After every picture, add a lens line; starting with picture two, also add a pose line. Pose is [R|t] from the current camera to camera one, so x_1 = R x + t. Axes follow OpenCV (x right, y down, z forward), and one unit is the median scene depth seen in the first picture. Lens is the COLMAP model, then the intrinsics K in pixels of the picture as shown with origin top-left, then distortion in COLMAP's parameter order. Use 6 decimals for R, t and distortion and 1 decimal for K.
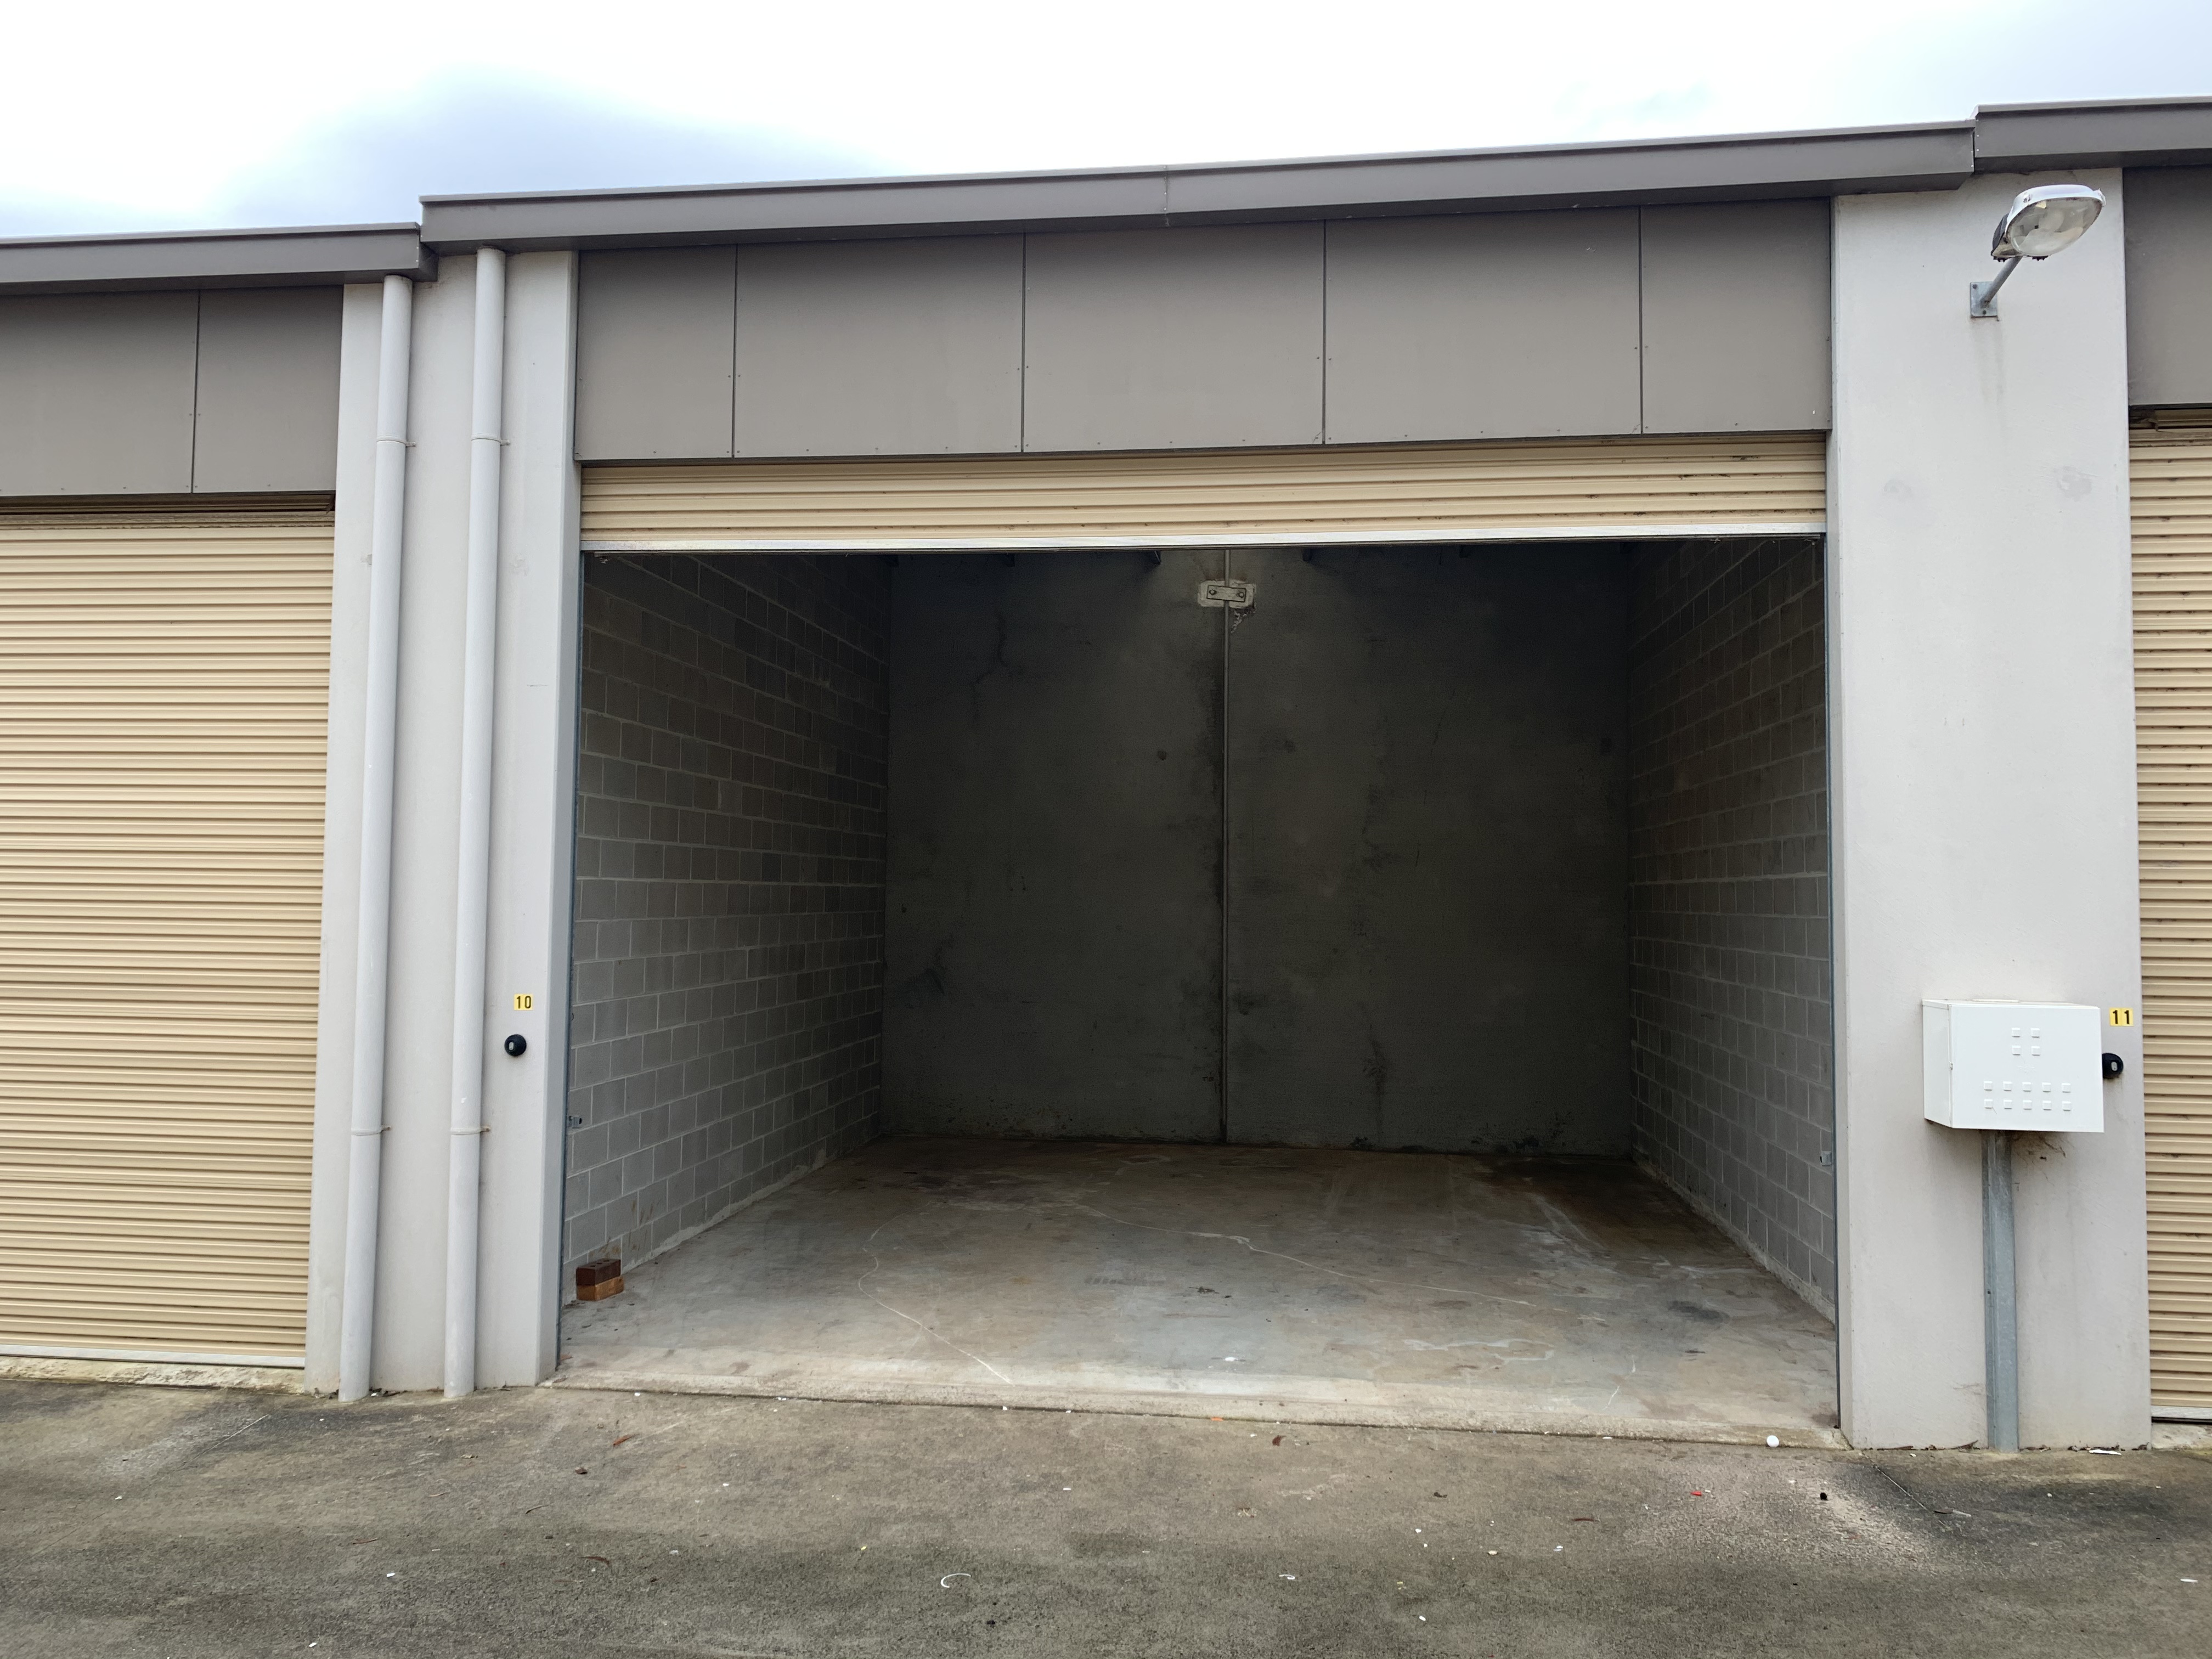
lens RADIAL K [[1627.9, 0, 1105.7], [0, 1627.9, 820.1], [0, 0, 1]] dist [0.033246, -0.009308]
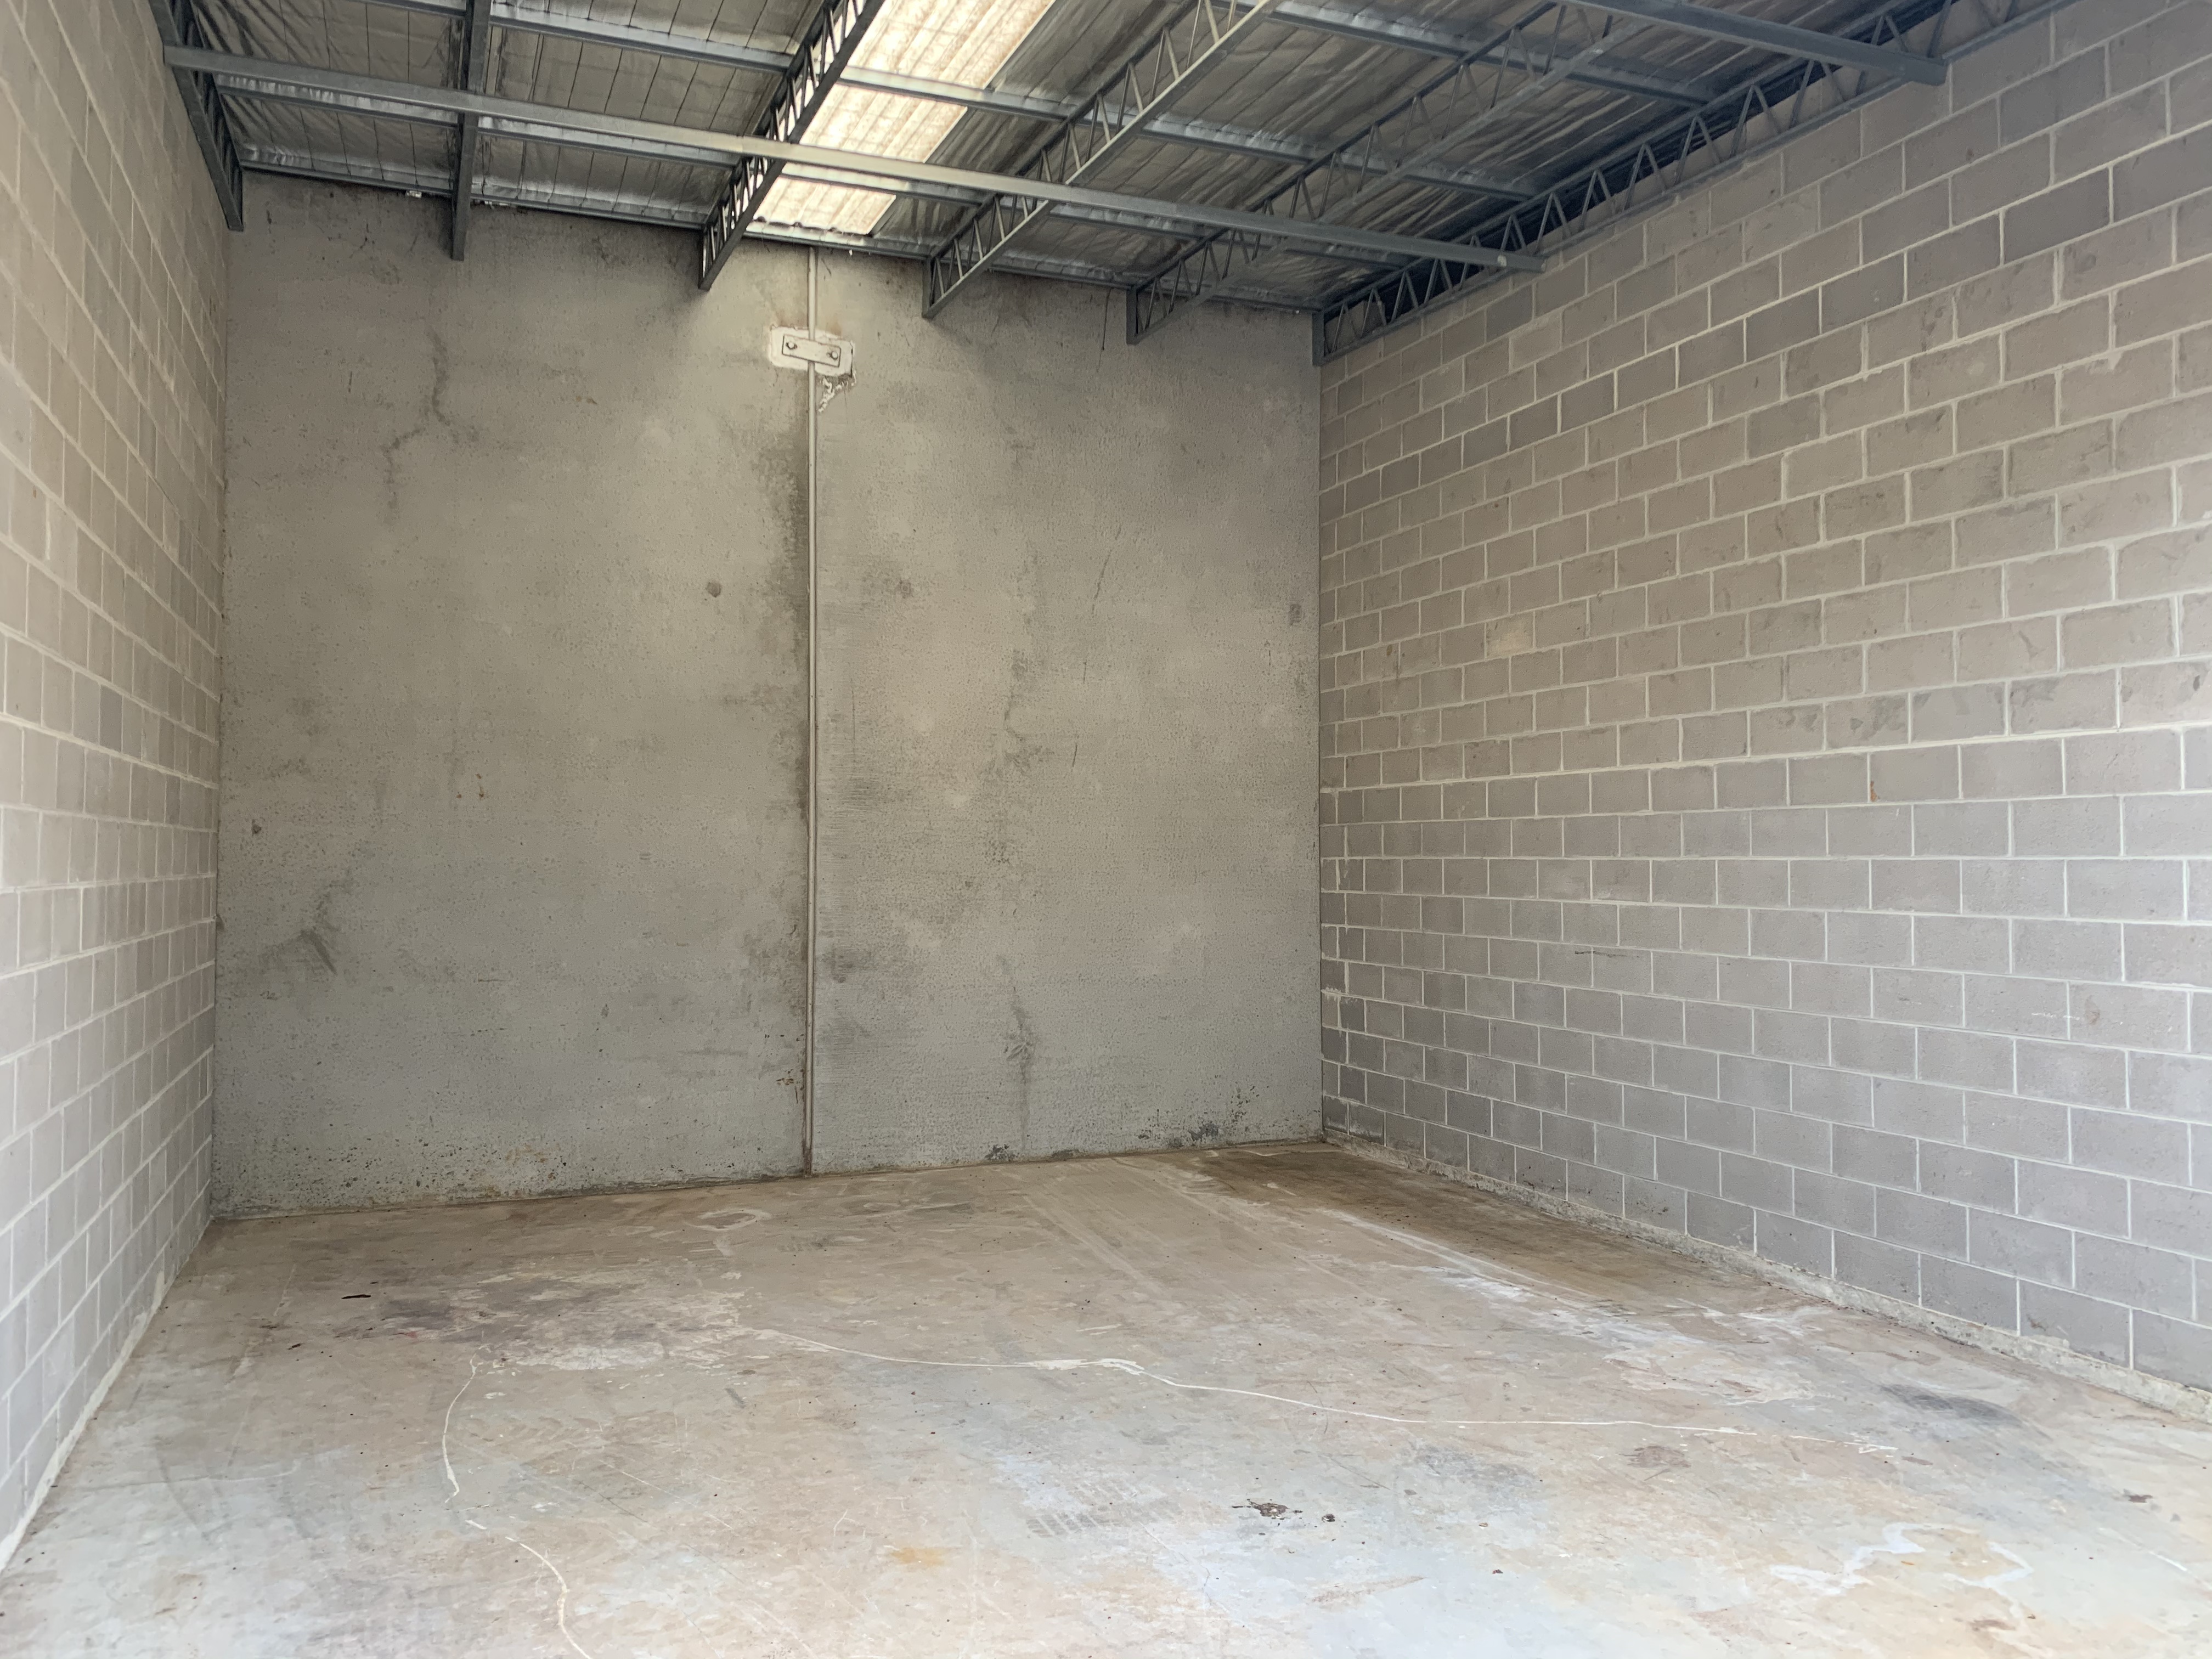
lens RADIAL K [[1627.9, 0, 1111.8], [0, 1627.9, 835.3], [0, 0, 1]] dist [0.033246, -0.009308]
pose [[0.871226, -0.004702, 0.490860, -0.147777], [-0.012264, 0.999433, 0.031342, 0.035798], [-0.490730, -0.033326, 0.870674, 0.357932]]
